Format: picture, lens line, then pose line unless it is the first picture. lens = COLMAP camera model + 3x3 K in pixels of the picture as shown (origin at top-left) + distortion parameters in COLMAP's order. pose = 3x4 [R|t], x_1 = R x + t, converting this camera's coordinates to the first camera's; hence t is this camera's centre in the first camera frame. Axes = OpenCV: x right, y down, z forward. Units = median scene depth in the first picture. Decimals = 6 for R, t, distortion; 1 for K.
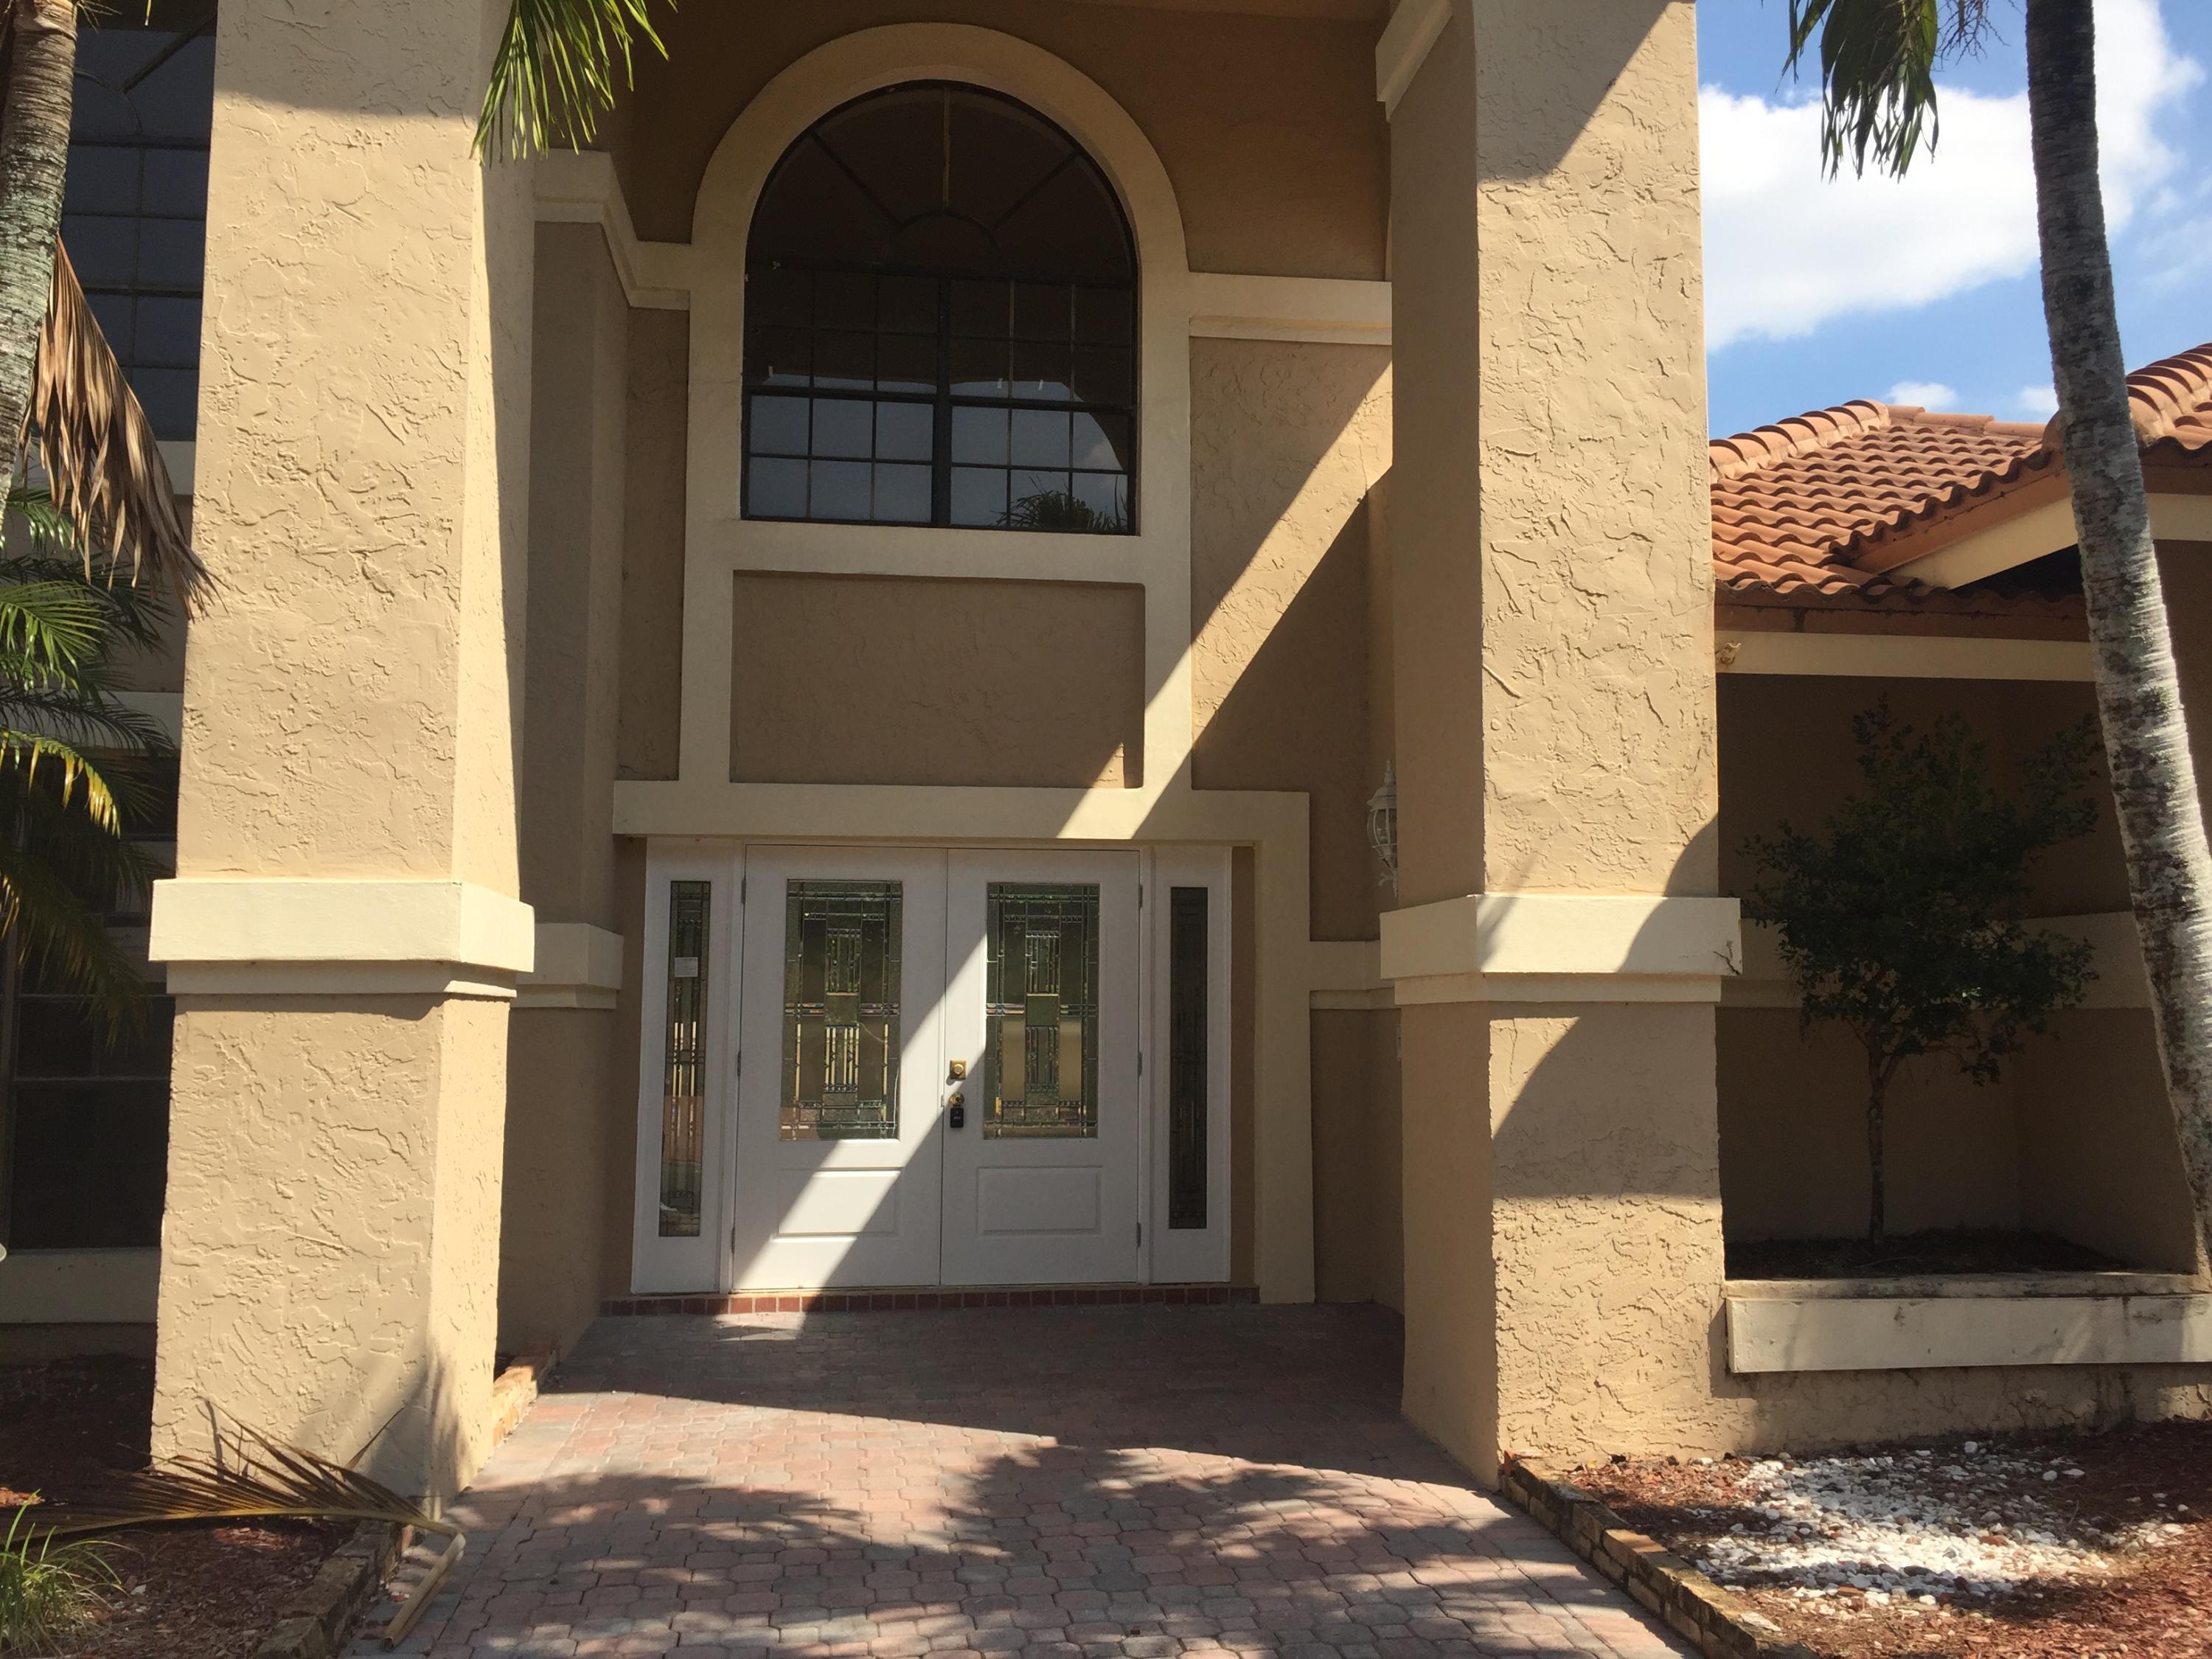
lens RADIAL K [[1877.9, 0, 1106.0], [0, 1877.9, 829.5], [0, 0, 1]] dist [0.066561, -0.109349]
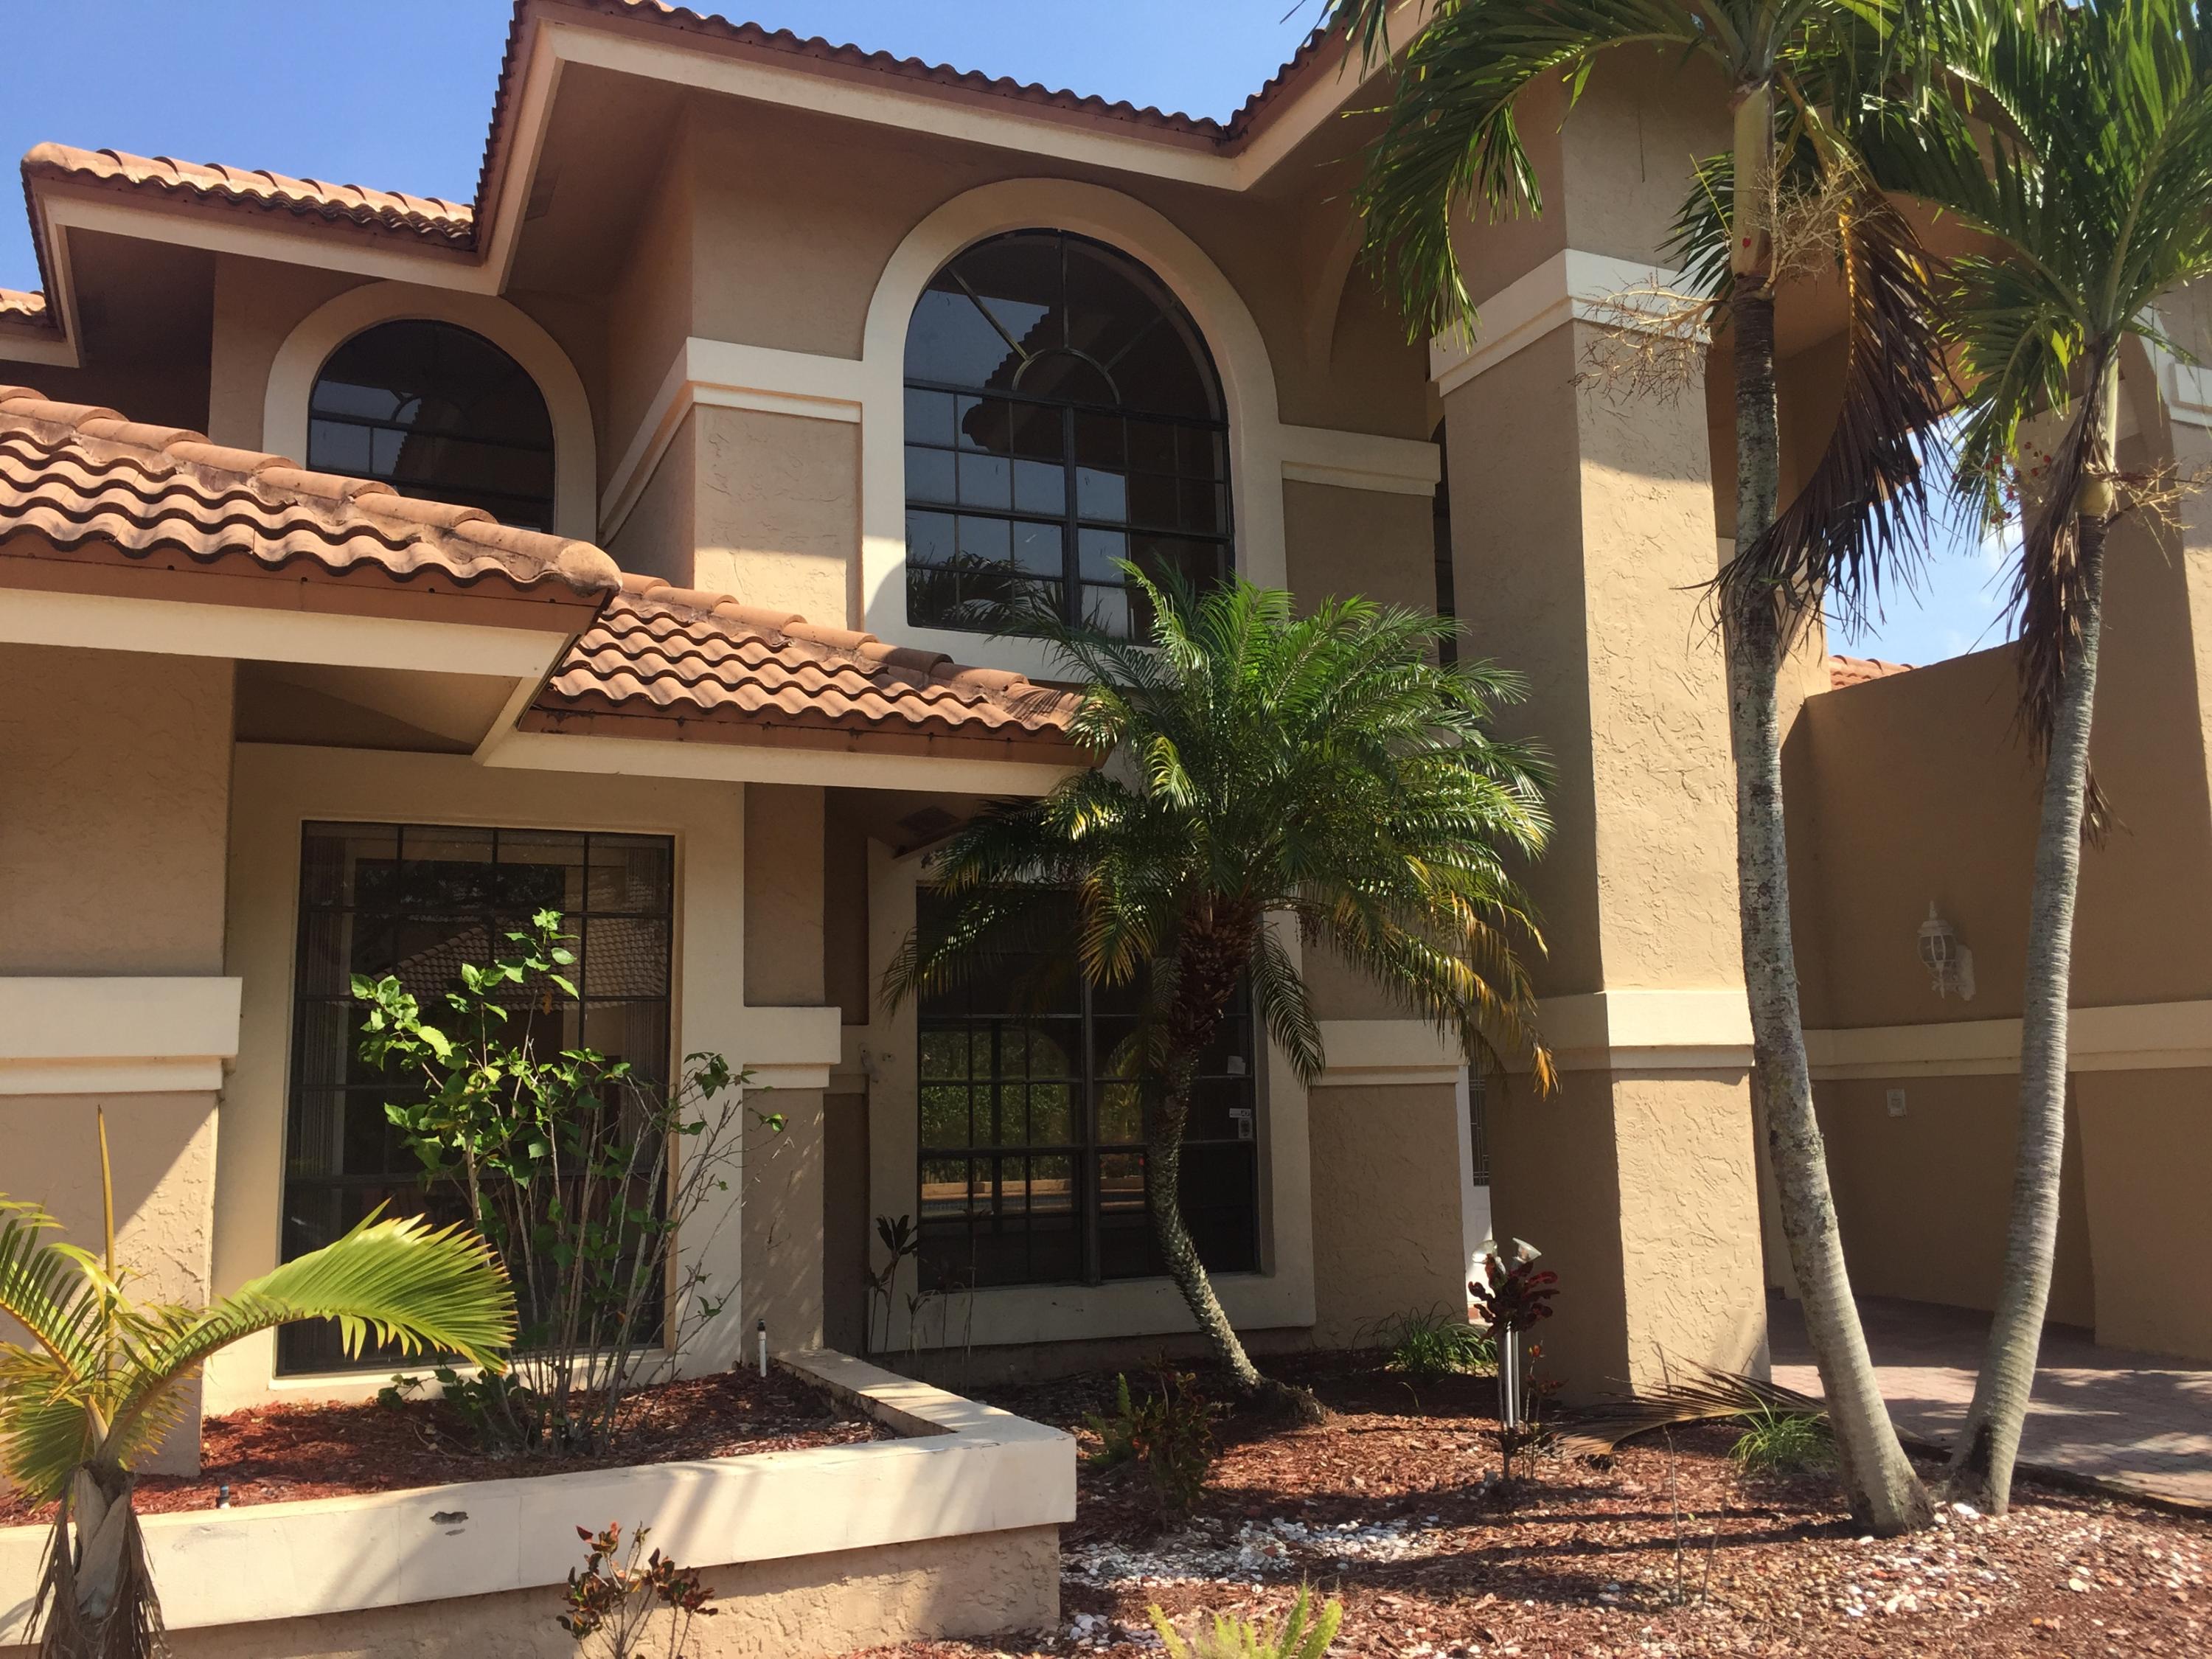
lens RADIAL K [[1887.8, 0, 1064.9], [0, 1887.8, 842.1], [0, 0, 1]] dist [0.078966, -0.143230]
pose [[0.963131, 0.015590, 0.268579, -1.187163], [-0.003784, 0.999006, -0.044419, -0.020831], [-0.269005, 0.041765, 0.962233, -0.292525]]
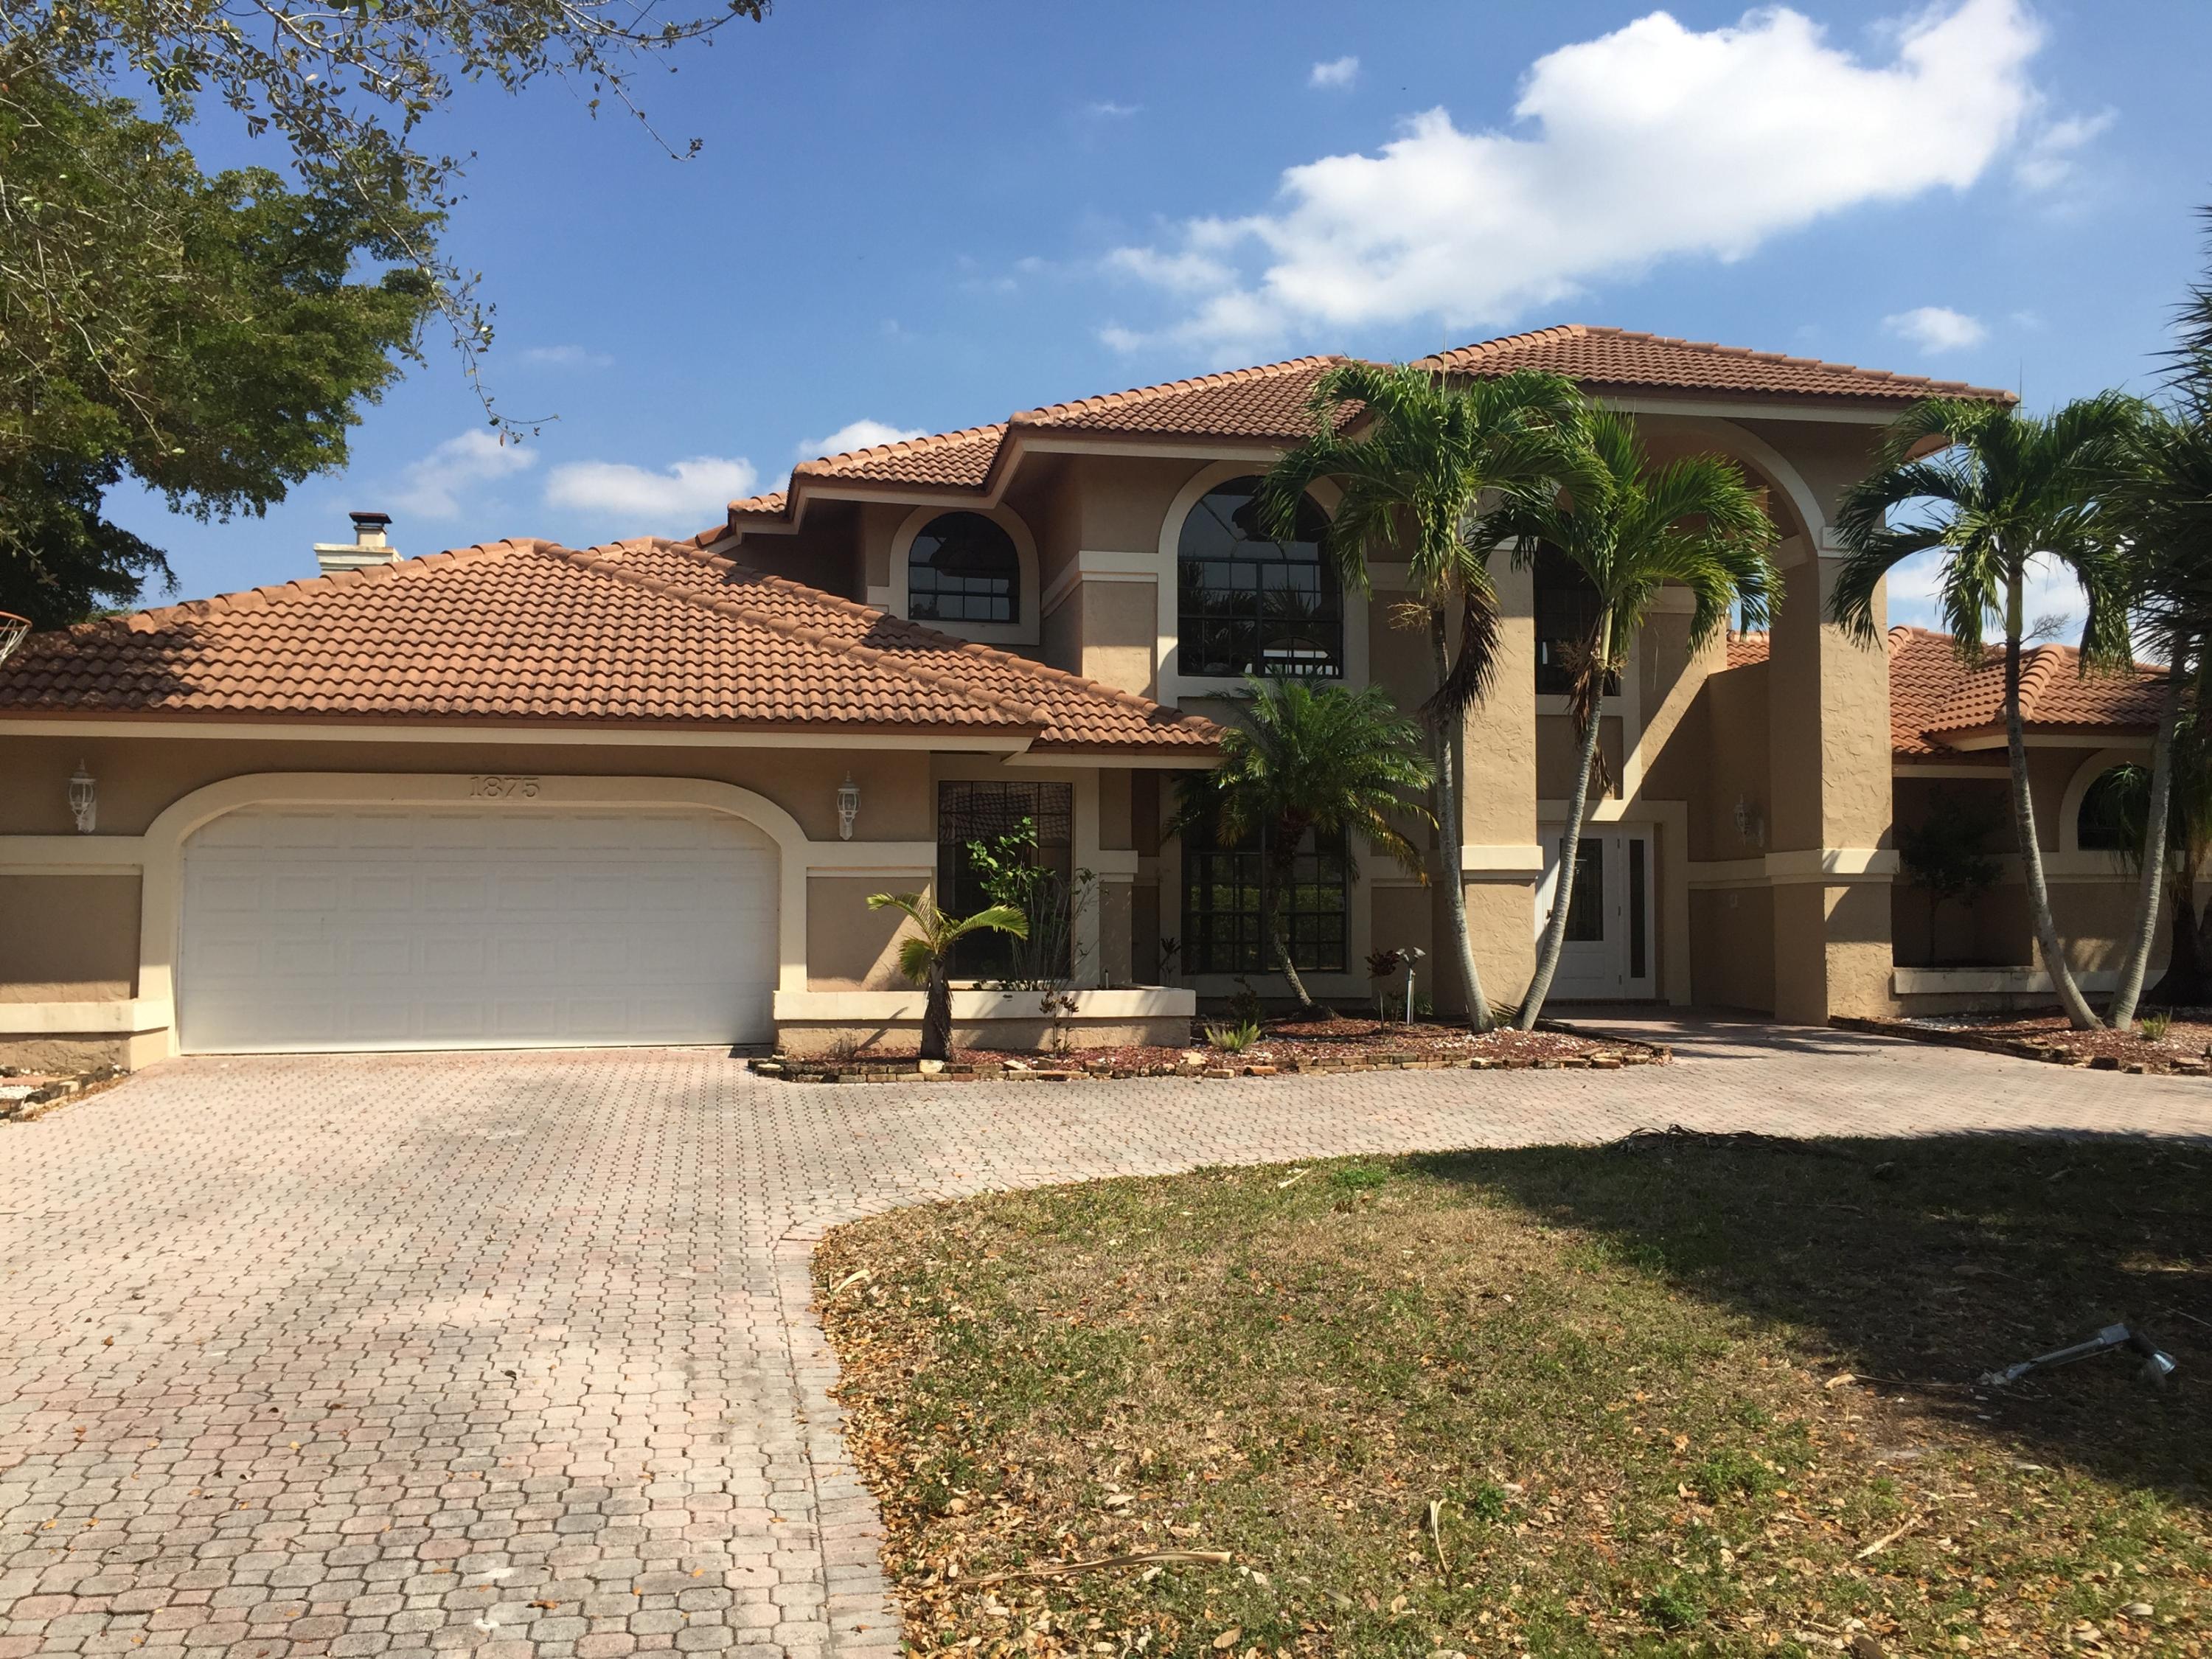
lens RADIAL K [[1877.9, 0, 1106.0], [0, 1877.9, 829.5], [0, 0, 1]] dist [0.066561, -0.109349]
pose [[0.997919, -0.000391, 0.064484, -1.247224], [-0.002629, 0.998903, 0.046745, -0.148676], [-0.064432, -0.046817, 0.996823, -2.174678]]
